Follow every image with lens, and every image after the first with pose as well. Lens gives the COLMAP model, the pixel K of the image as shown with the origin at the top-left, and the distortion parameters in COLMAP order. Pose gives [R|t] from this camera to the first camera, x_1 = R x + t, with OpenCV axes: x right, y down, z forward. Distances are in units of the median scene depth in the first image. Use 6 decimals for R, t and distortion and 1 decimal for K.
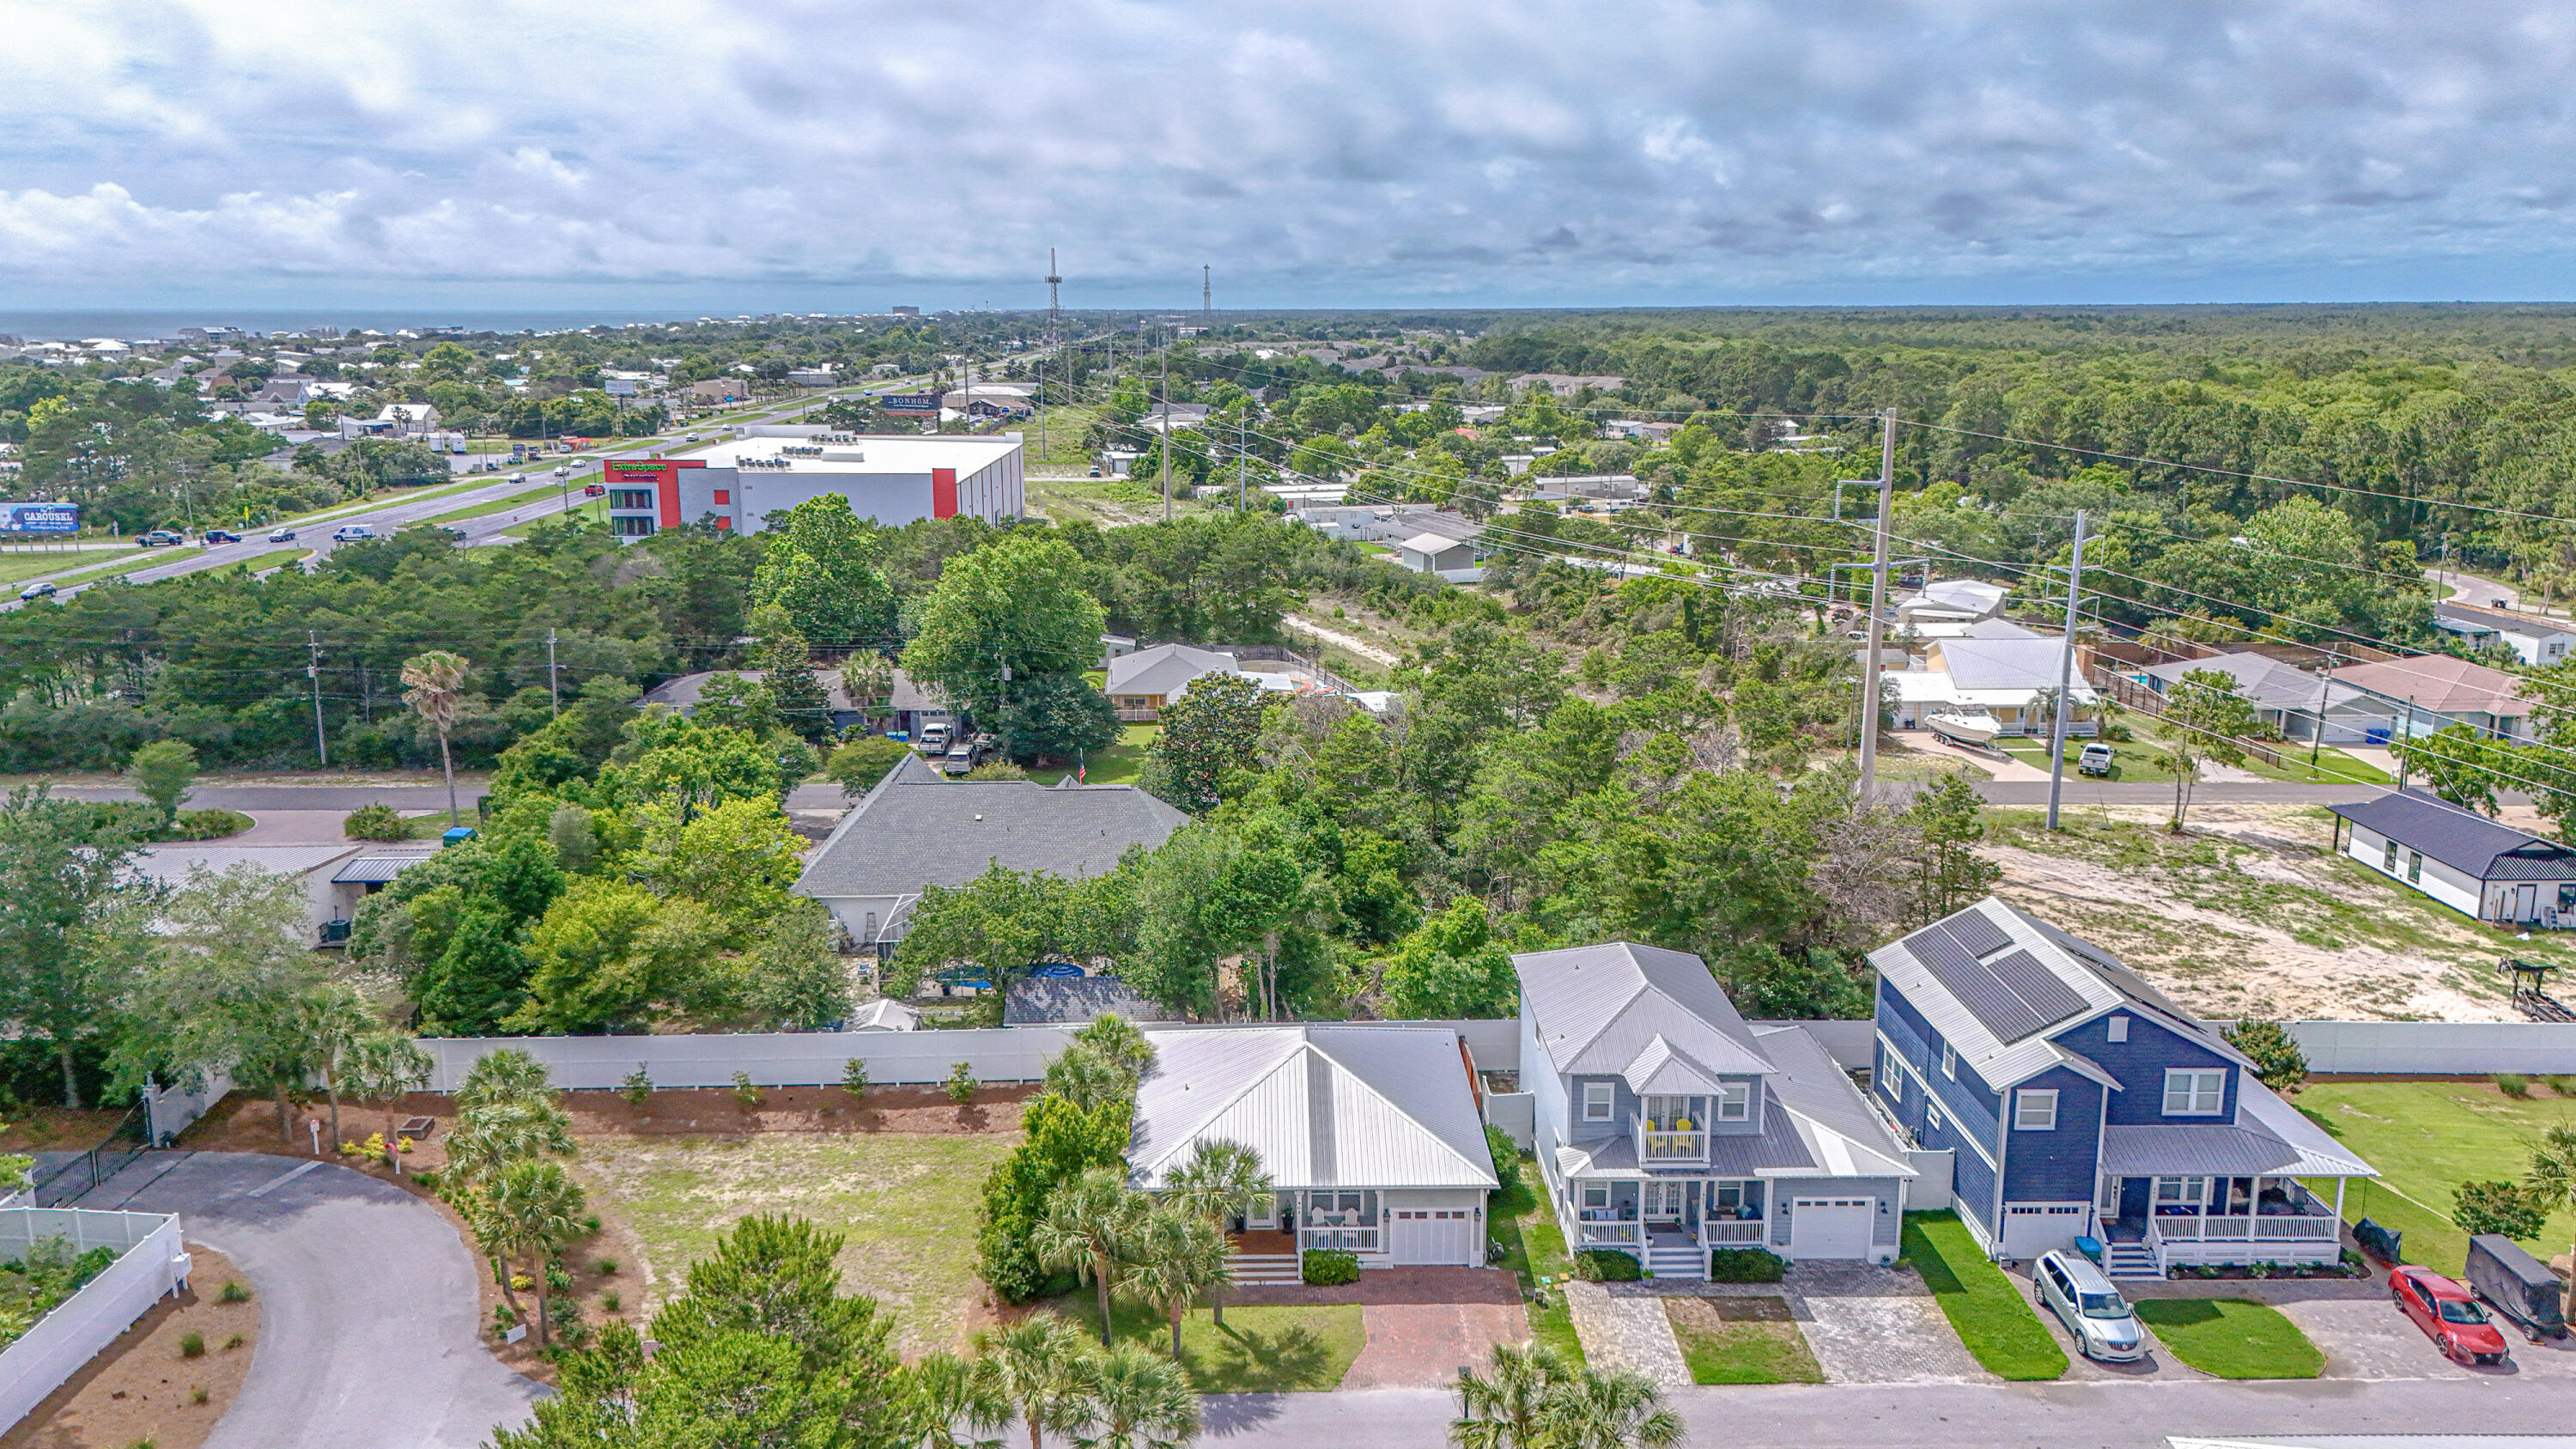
lens RADIAL K [[1886.5, 0, 1288.0], [0, 1886.5, 724.5], [0, 0, 1]] dist [0.067128, -0.053291]
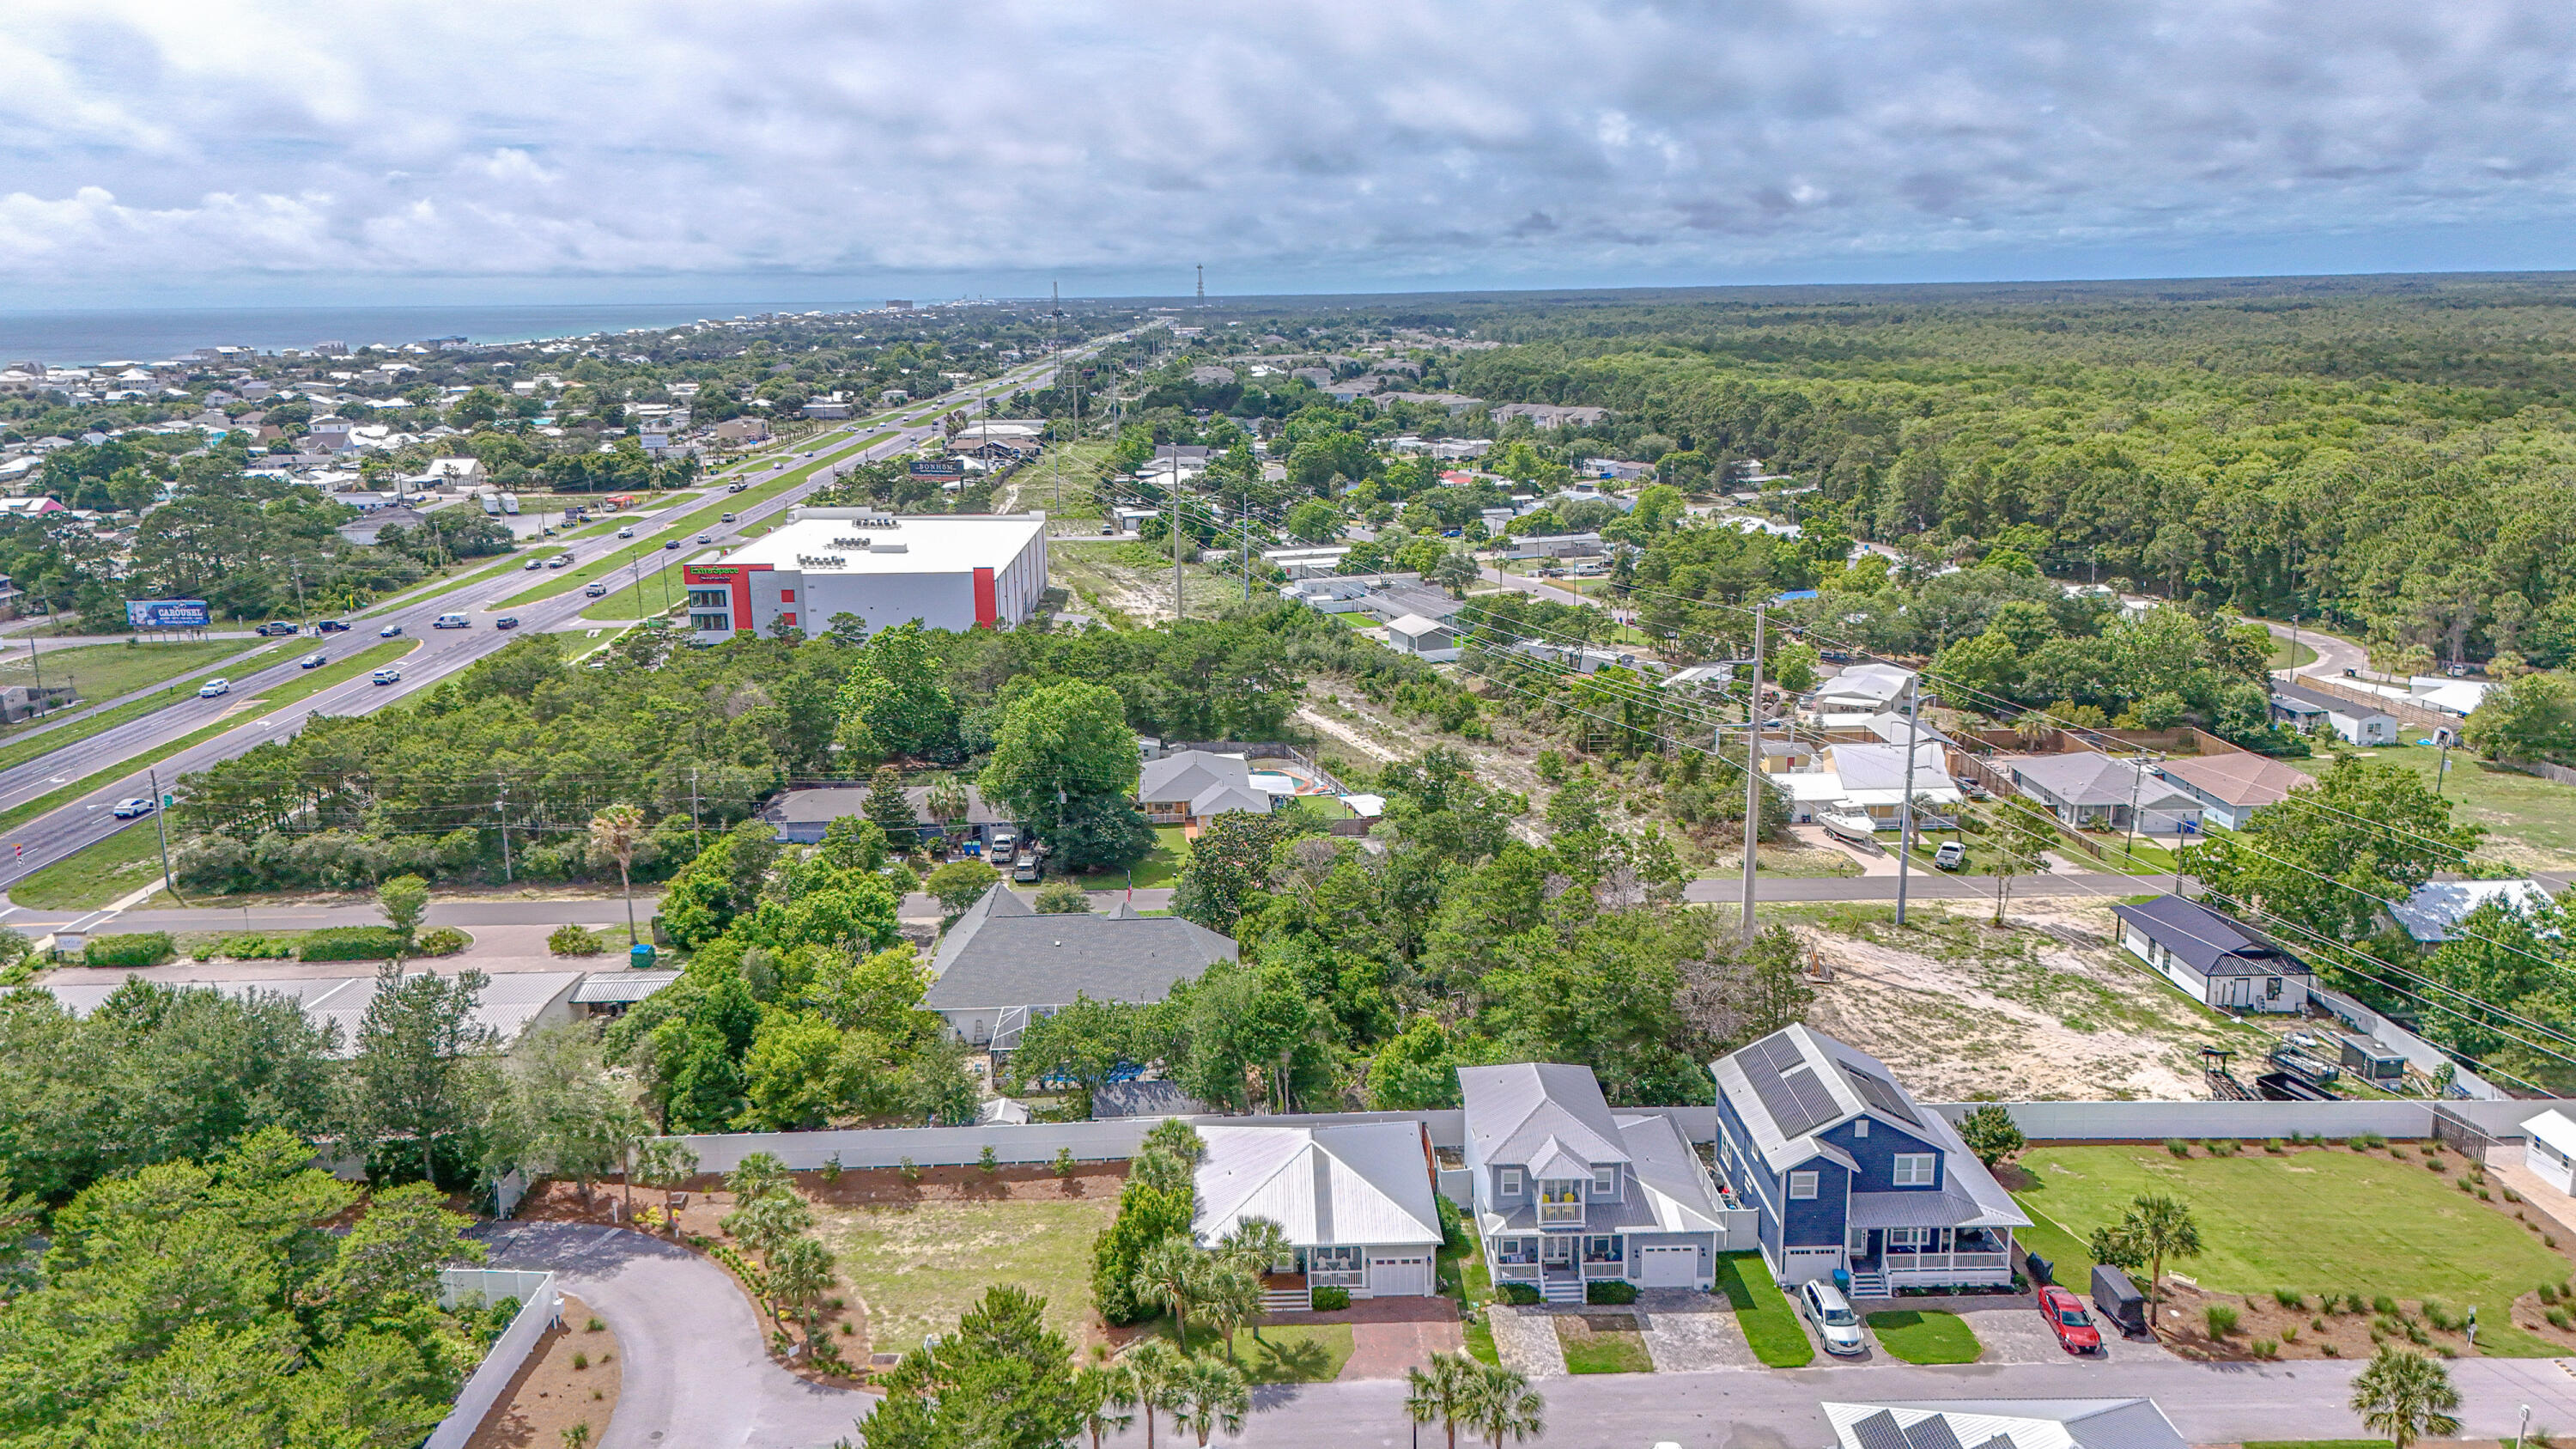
lens RADIAL K [[1884.1, 0, 1288.0], [0, 1884.1, 724.5], [0, 0, 1]] dist [0.070771, -0.065401]
pose [[0.999898, -0.014292, 0.000721, -0.004329], [0.014285, 0.999865, 0.008077, -0.136477], [-0.000836, -0.008066, 0.999967, -0.373551]]
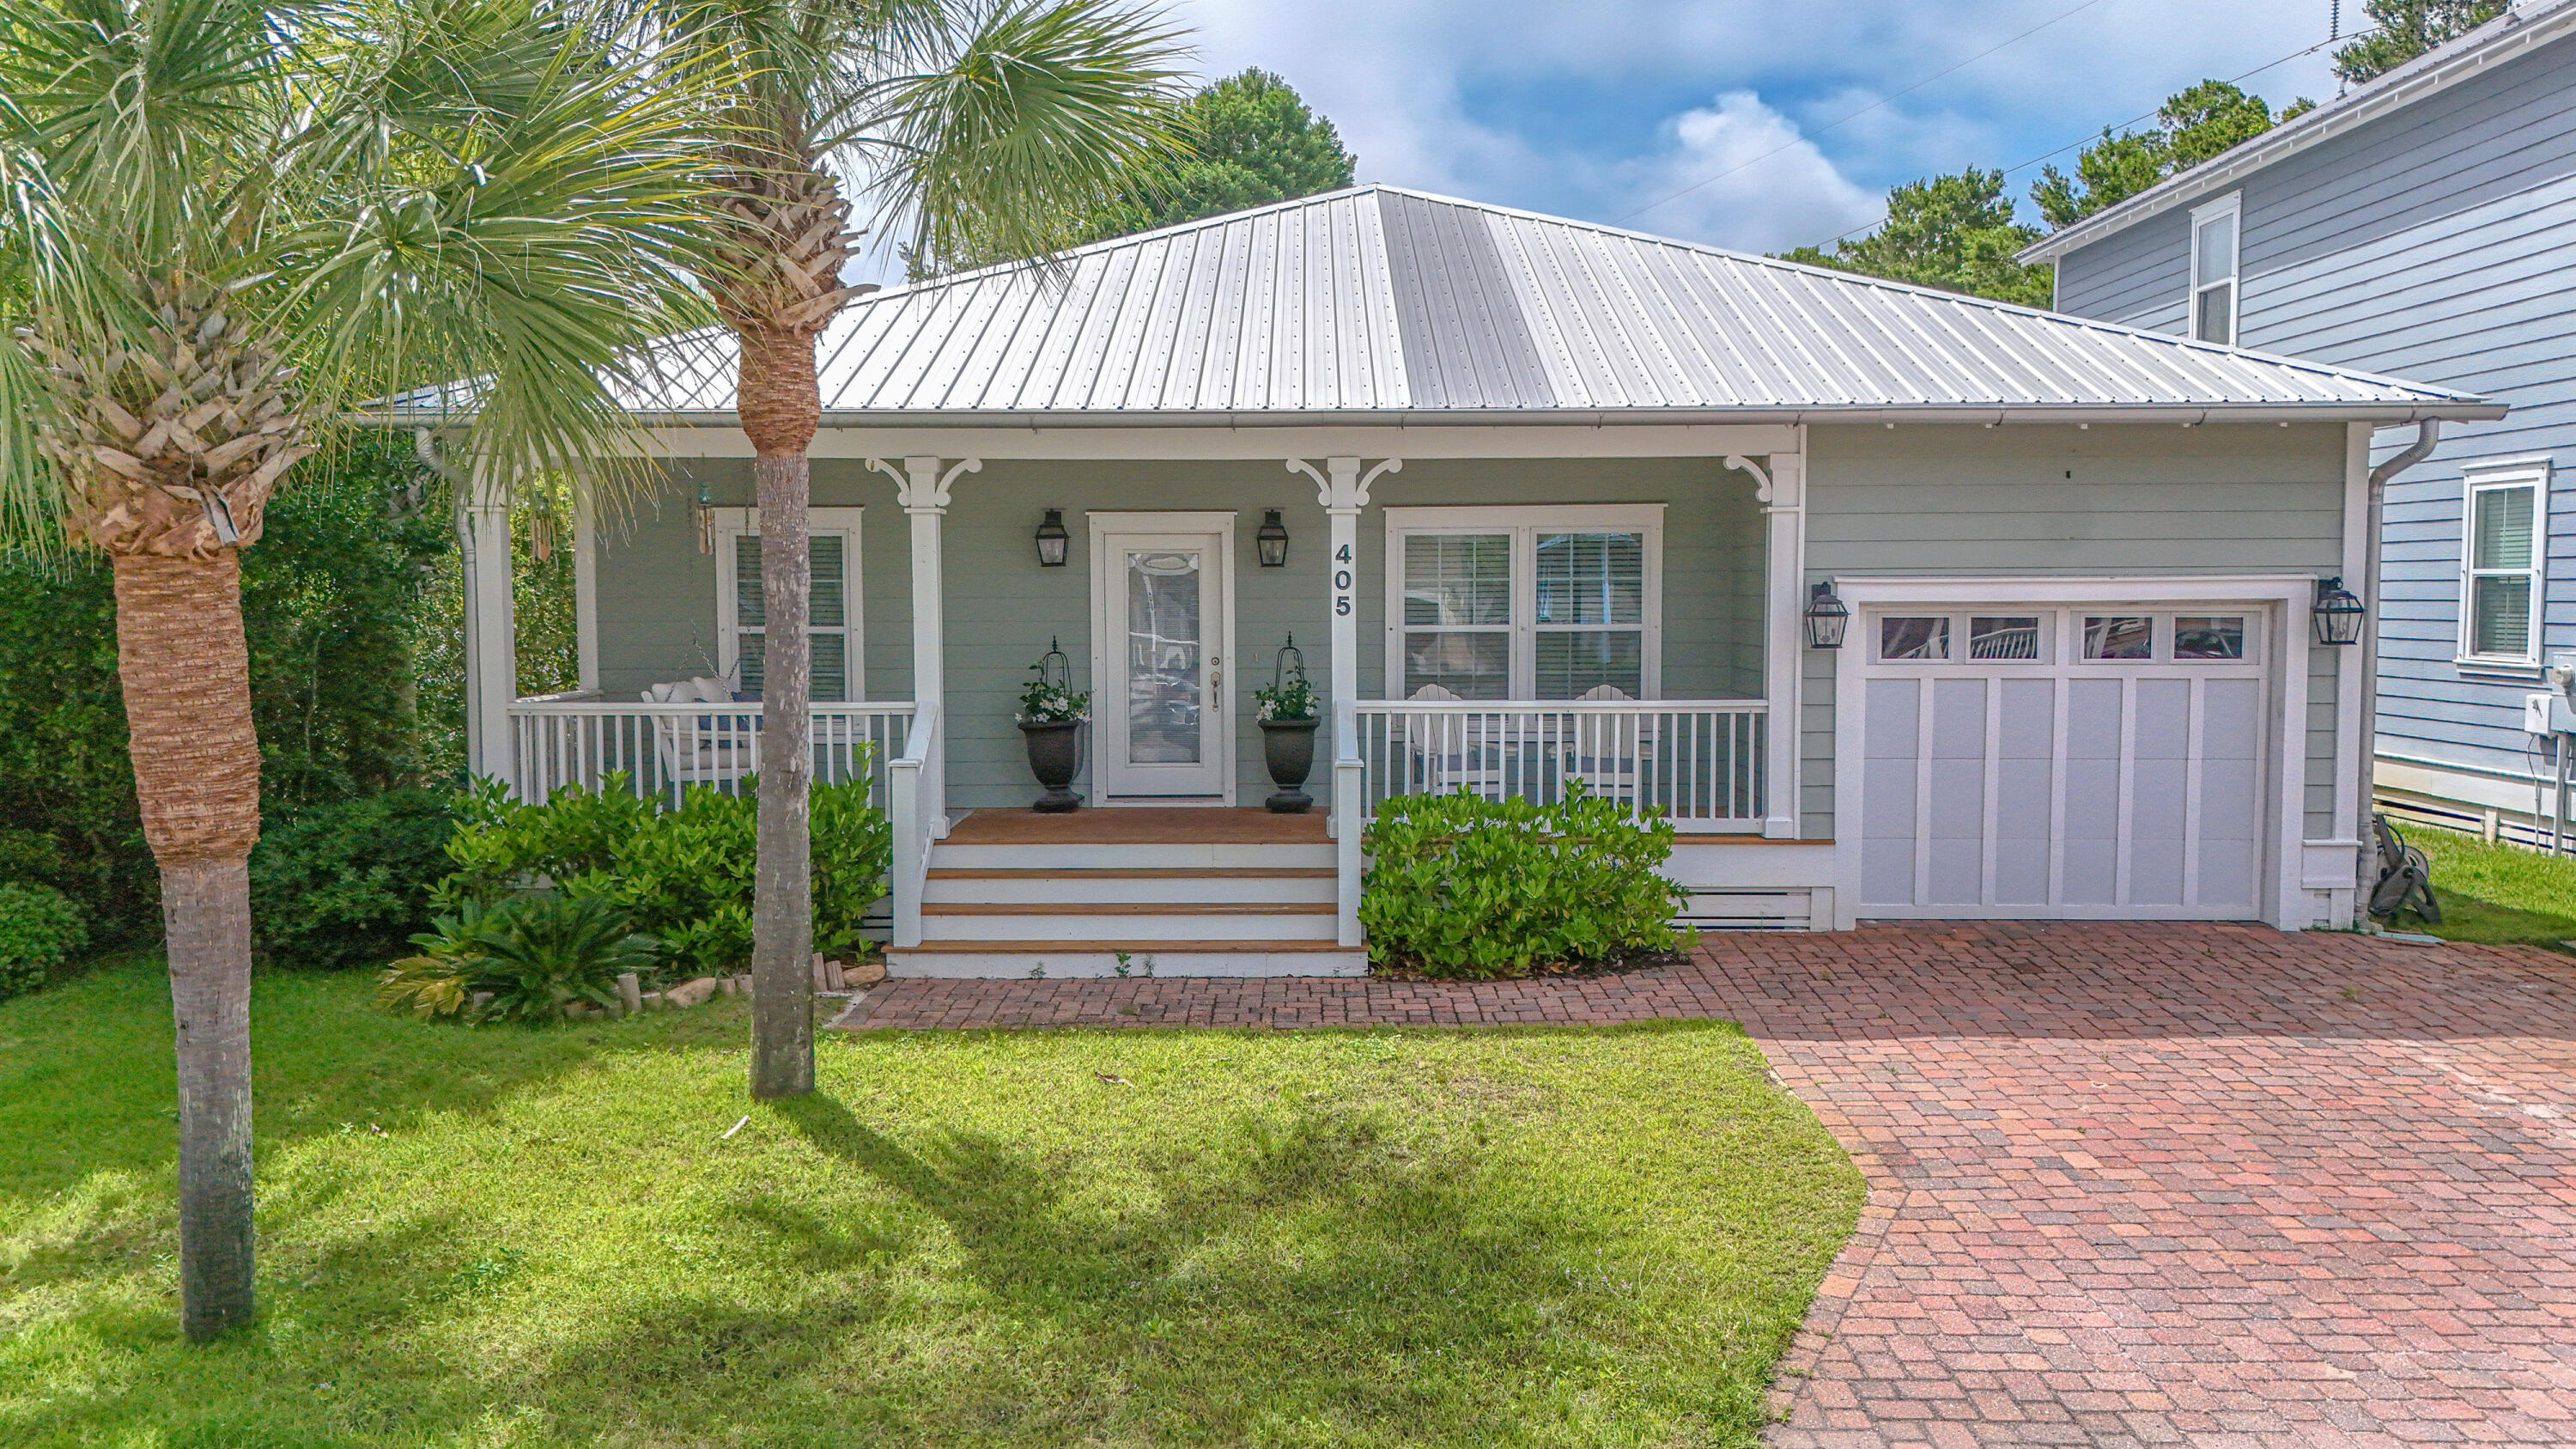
lens RADIAL K [[1886.5, 0, 1288.0], [0, 1886.5, 724.5], [0, 0, 1]] dist [0.067128, -0.053291]
pose [[0.999599, 0.001642, -0.028276, 0.004456], [-0.005824, 0.988900, -0.148465, 0.231859], [0.027719, 0.148570, 0.988513, 0.640338]]
